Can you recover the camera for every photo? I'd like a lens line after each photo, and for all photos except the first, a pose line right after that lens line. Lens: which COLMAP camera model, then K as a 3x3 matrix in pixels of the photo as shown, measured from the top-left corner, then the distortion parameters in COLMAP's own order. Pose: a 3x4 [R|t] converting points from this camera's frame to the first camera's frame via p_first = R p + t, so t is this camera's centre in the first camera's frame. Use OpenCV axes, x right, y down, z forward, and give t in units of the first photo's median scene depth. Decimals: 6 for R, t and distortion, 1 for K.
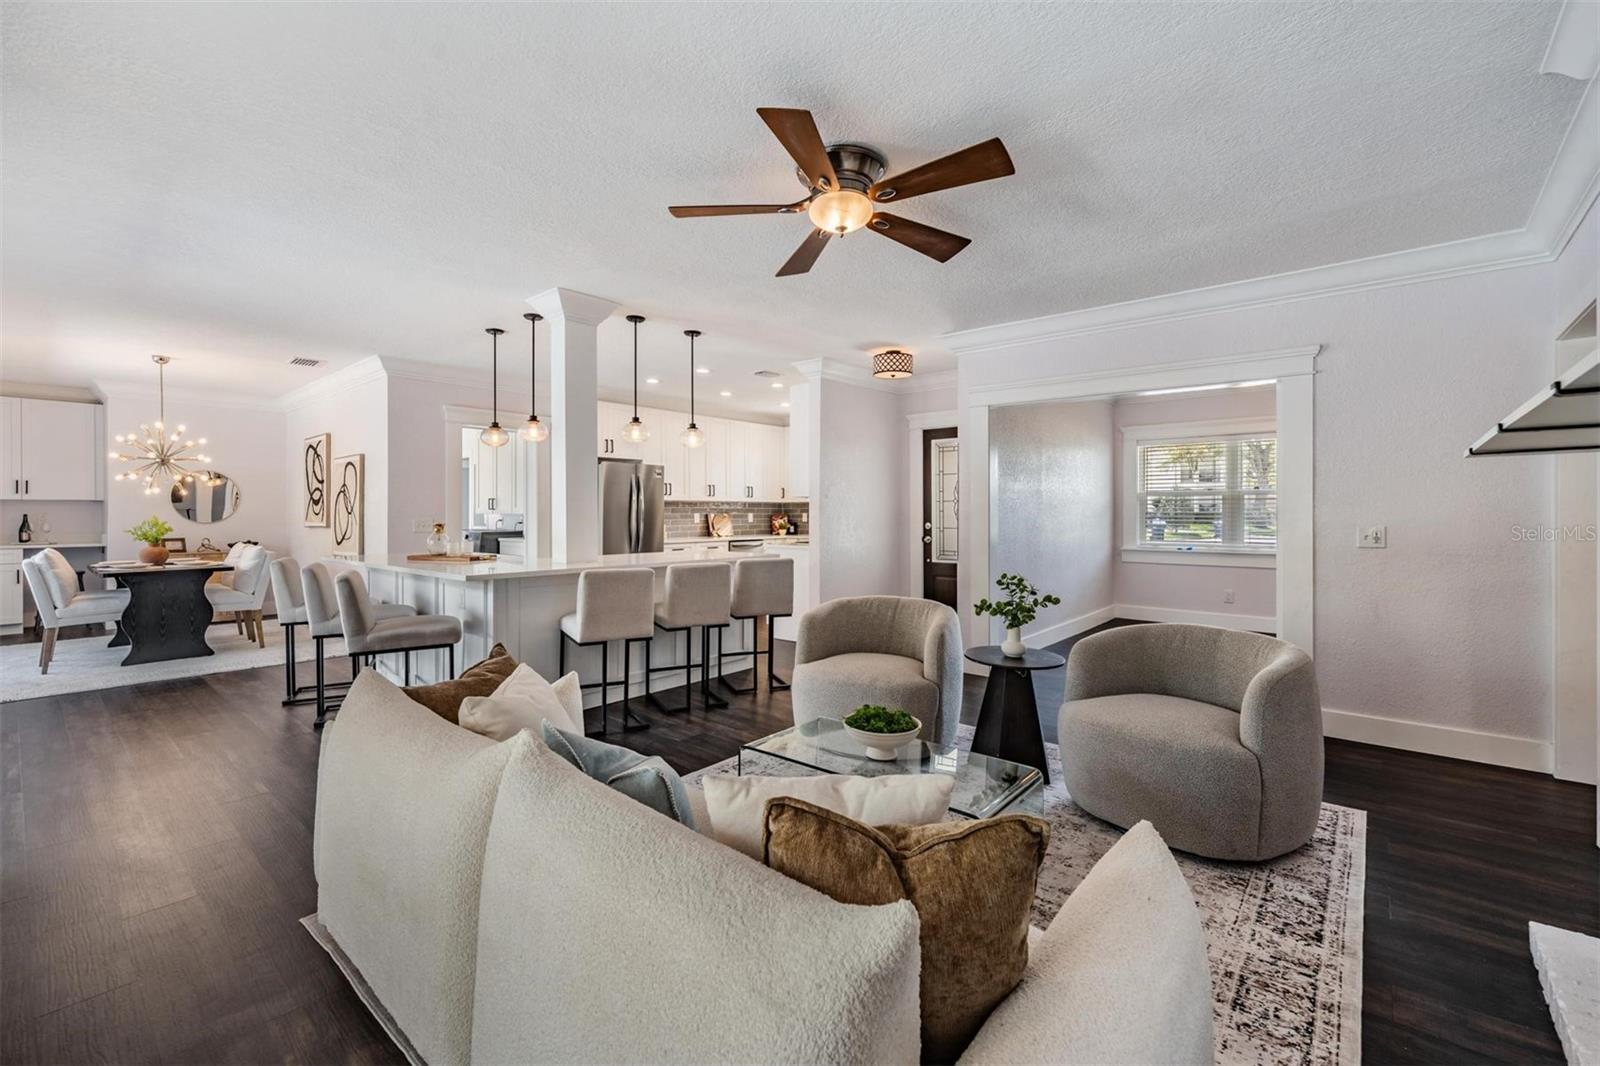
lens RADIAL K [[668.4, 0, 803.7], [0, 668.4, 518.3], [0, 0, 1]] dist [-0.000429, 0.000008]
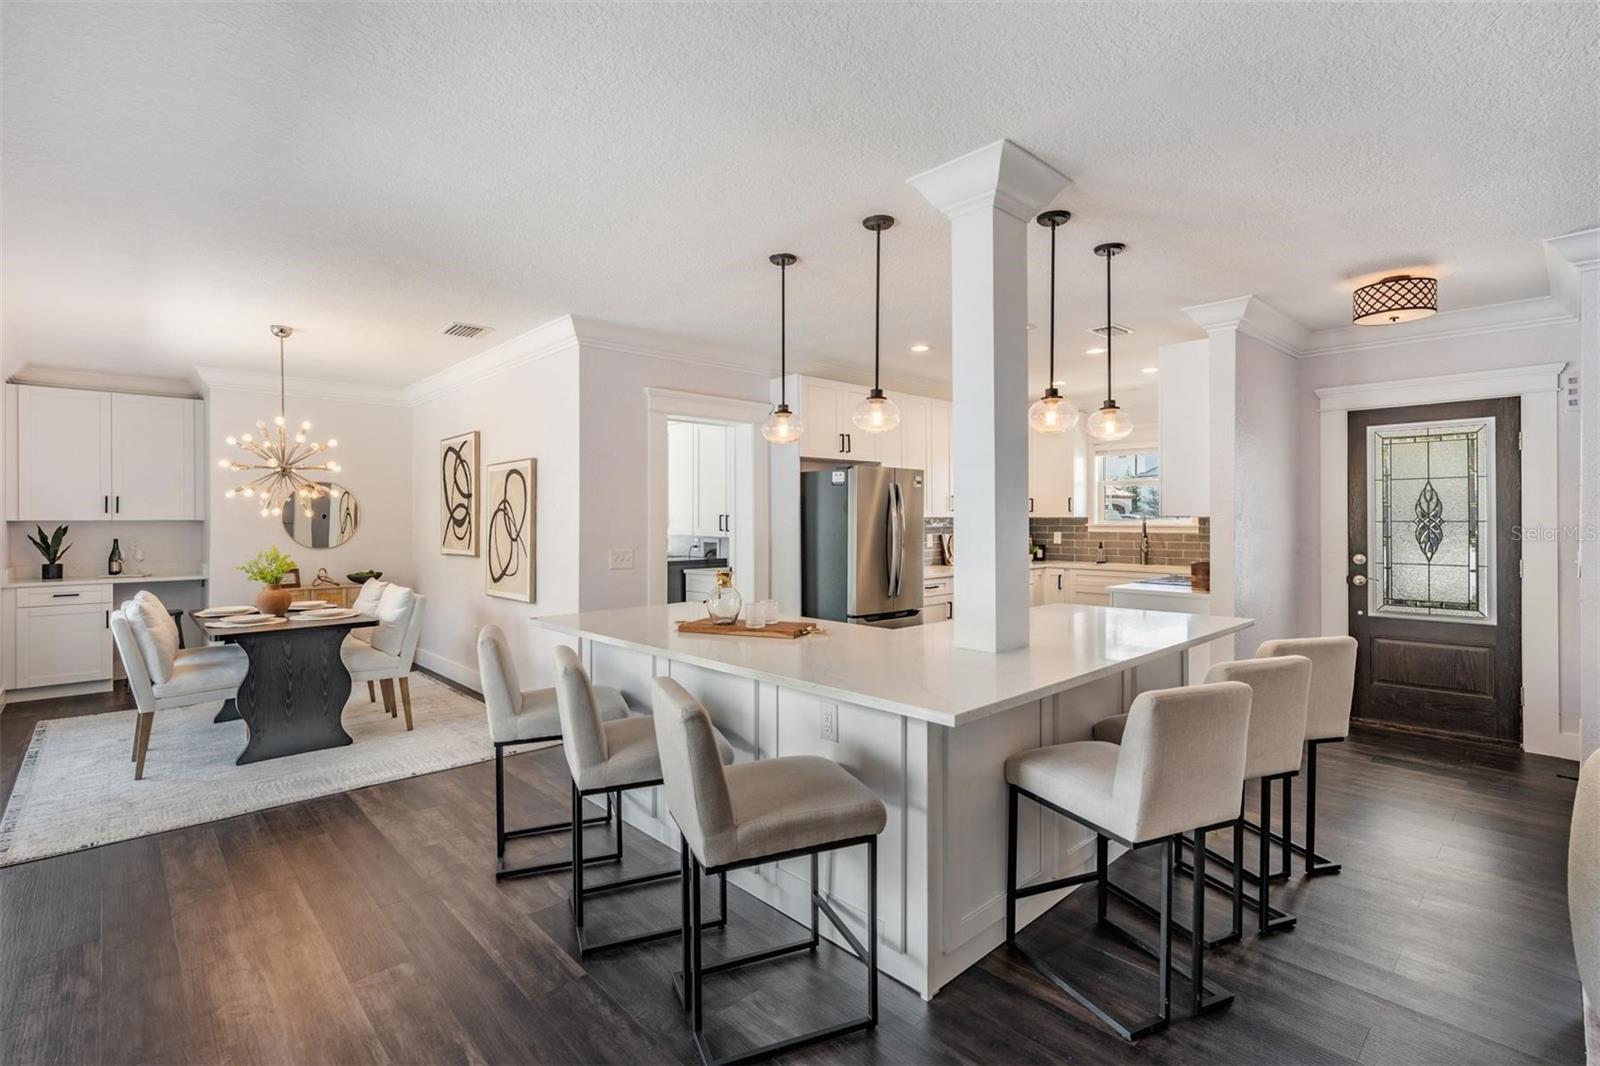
lens RADIAL K [[727.6, 0, 795.4], [0, 727.6, 522.3], [0, 0, 1]] dist [0.001670, 0.000097]
pose [[0.993648, -0.001666, -0.112523, -0.307971], [0.001393, 0.999996, -0.002505, -0.026081], [0.112527, 0.002333, 0.993646, 0.267345]]
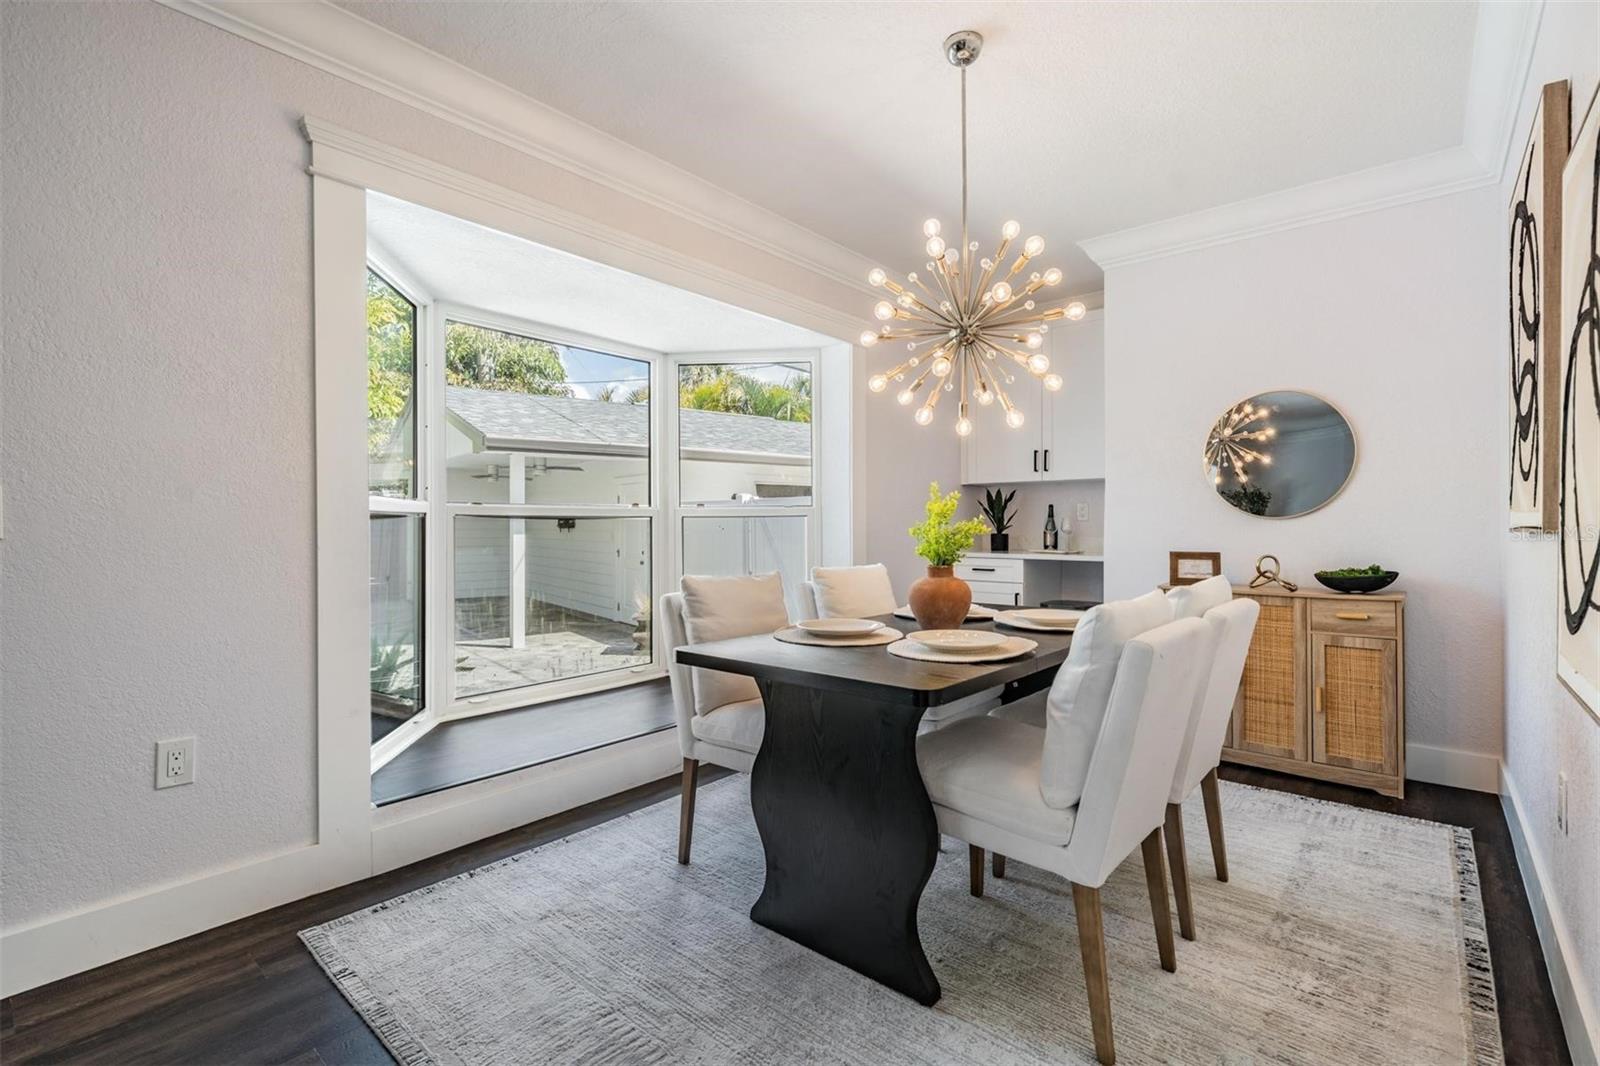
lens RADIAL K [[727.6, 0, 795.4], [0, 727.6, 522.3], [0, 0, 1]] dist [0.001670, 0.000097]
pose [[-0.010435, -0.000689, -0.999945, -0.559428], [-0.003558, 0.999993, -0.000652, 0.014004], [0.999939, 0.003551, -0.010437, 0.895251]]
